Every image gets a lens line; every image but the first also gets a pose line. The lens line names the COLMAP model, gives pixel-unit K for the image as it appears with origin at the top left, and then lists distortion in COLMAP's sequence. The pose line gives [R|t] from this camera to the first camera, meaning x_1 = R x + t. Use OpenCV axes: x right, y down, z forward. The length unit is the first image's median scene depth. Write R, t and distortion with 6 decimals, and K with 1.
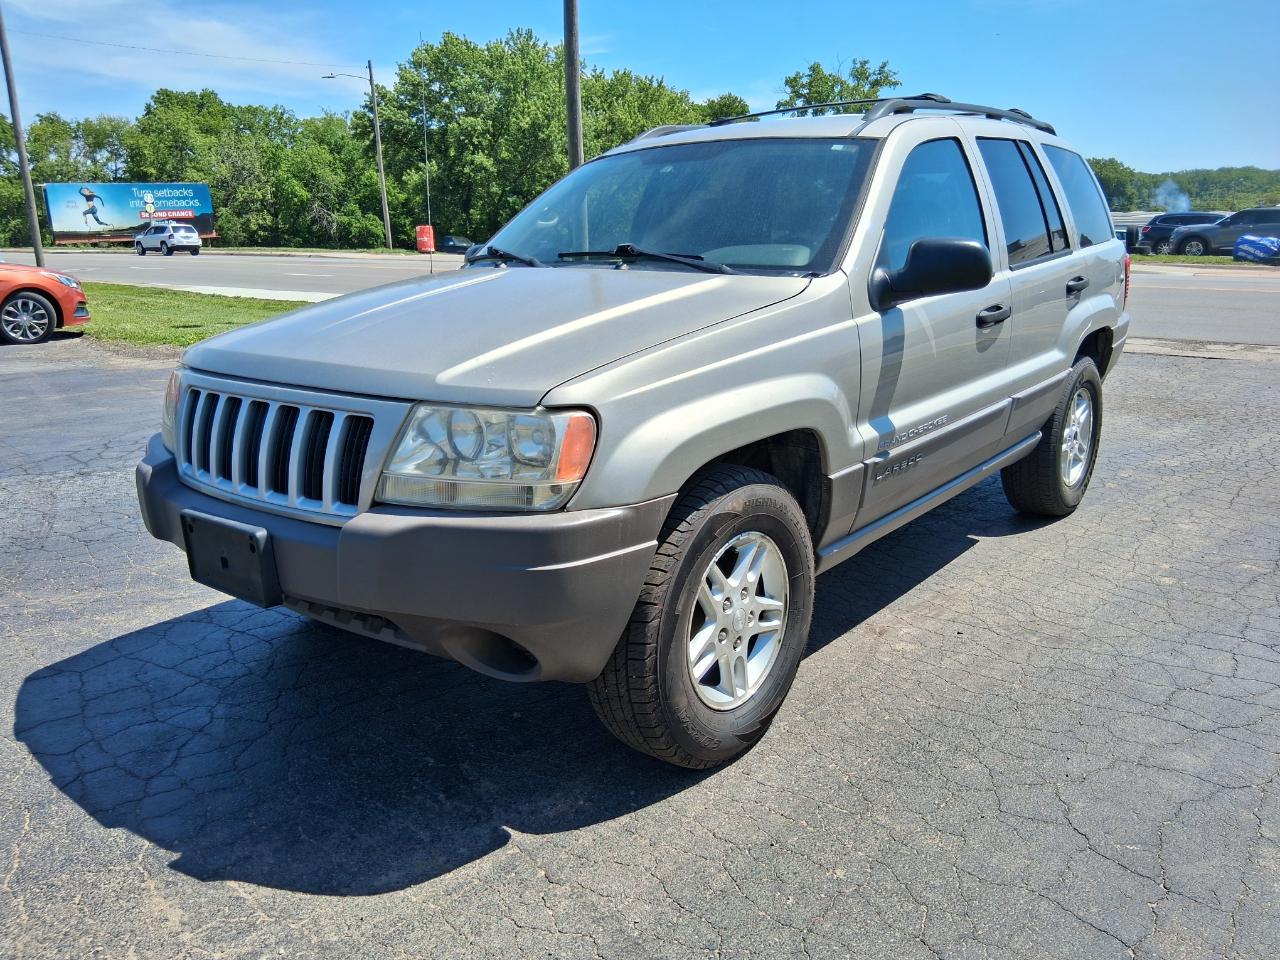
lens RADIAL K [[994.9, 0, 649.8], [0, 994.9, 485.2], [0, 0, 1]] dist [0.027396, -0.048159]
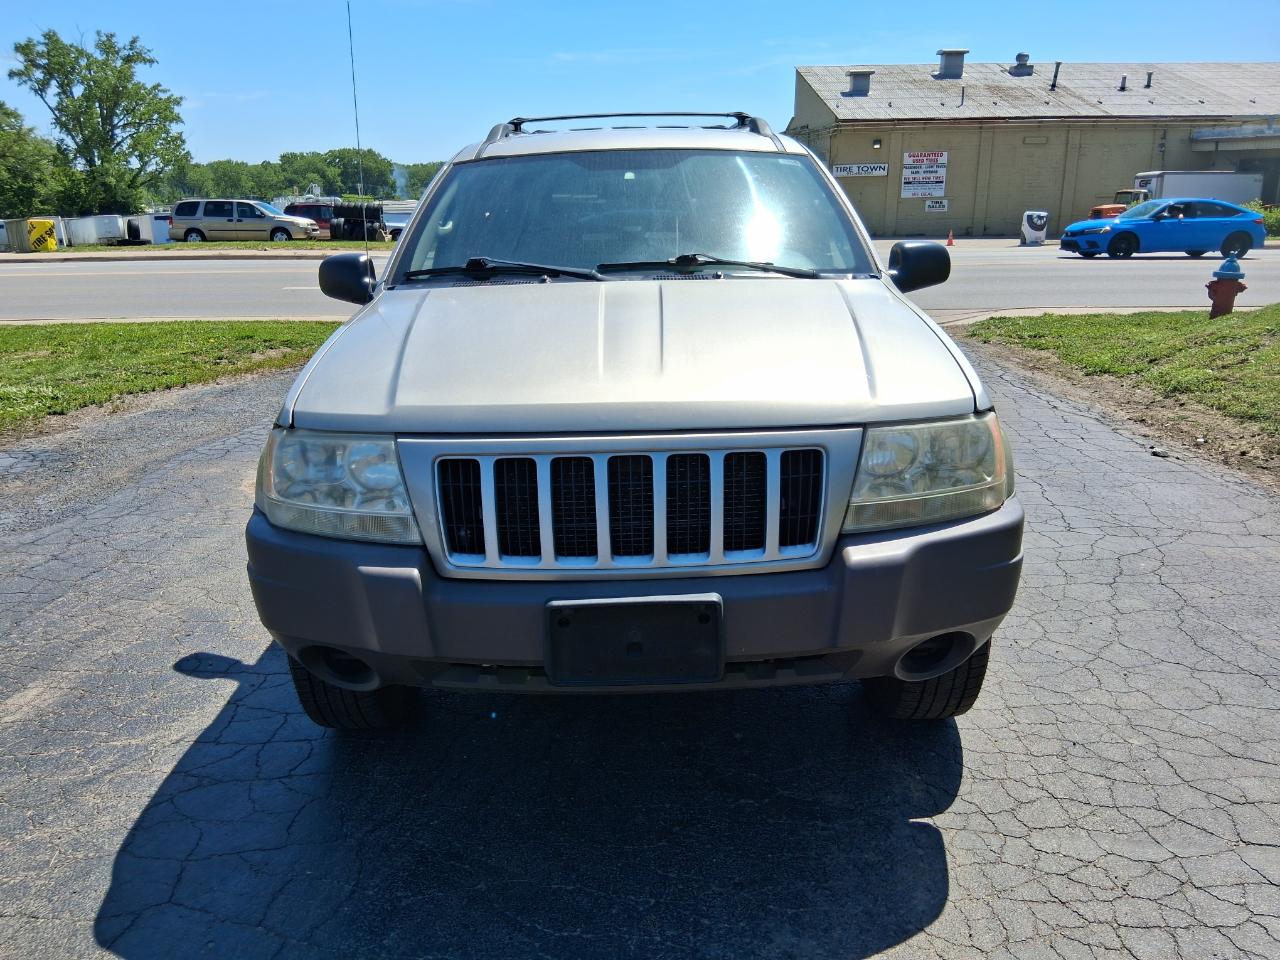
lens RADIAL K [[994.9, 0, 590.0], [0, 994.9, 474.7], [0, 0, 1]] dist [0.027396, -0.048159]
pose [[0.768621, -0.165581, 0.617903, -0.852958], [0.162626, 0.984763, 0.061596, -0.113461], [-0.618687, 0.053144, 0.783838, 0.324397]]
